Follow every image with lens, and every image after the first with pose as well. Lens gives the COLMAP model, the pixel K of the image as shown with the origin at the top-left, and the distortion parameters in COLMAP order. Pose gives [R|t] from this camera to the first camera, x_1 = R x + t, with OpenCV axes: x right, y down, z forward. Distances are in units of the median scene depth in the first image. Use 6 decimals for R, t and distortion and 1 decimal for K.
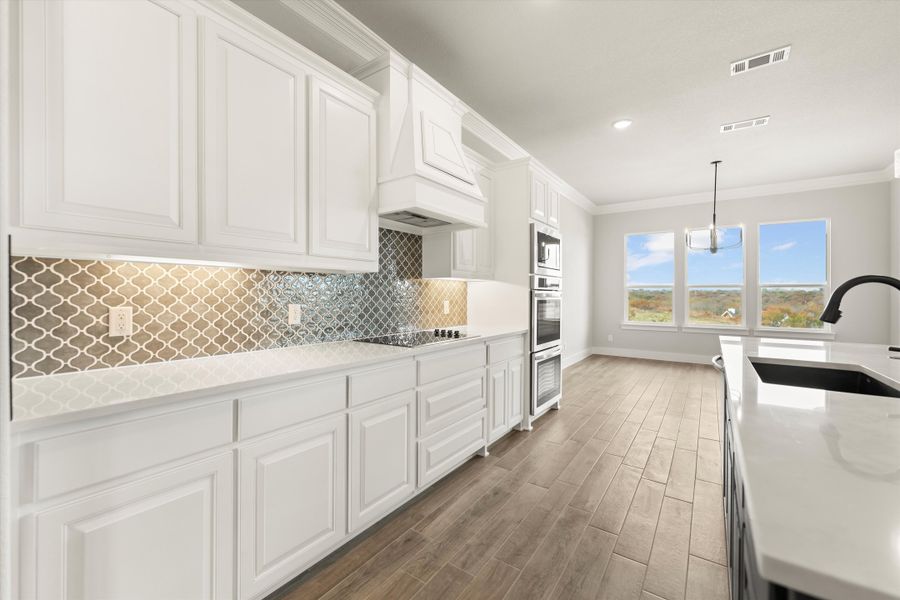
lens RADIAL K [[373.7, 0, 442.9], [0, 373.7, 292.4], [0, 0, 1]] dist [-0.001477, -0.000352]
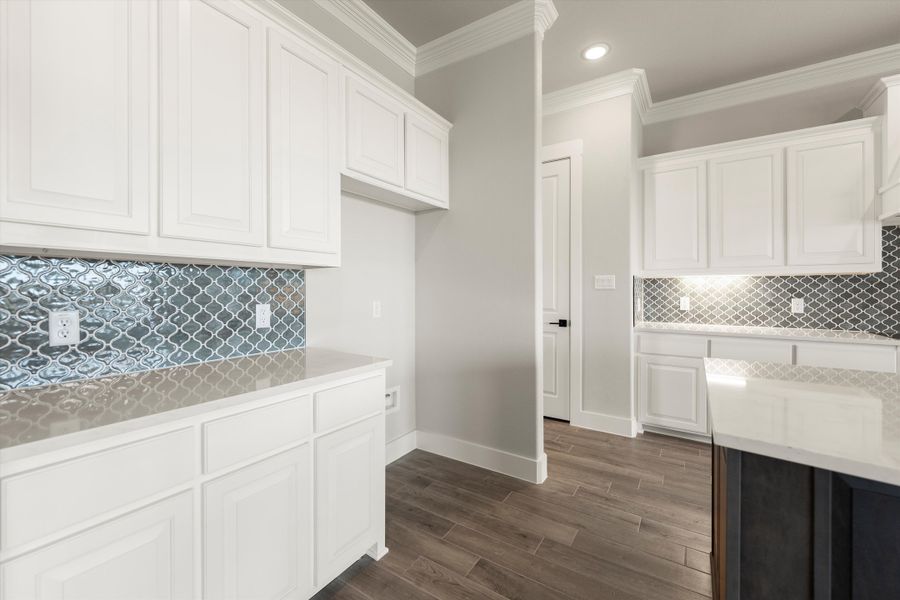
lens RADIAL K [[373.7, 0, 442.9], [0, 373.7, 292.4], [0, 0, 1]] dist [-0.001477, -0.000352]
pose [[0.027354, 0.004664, -0.999615, 1.295615], [0.008330, 0.999953, 0.004893, -0.014381], [0.999591, -0.008461, 0.027314, -0.509420]]
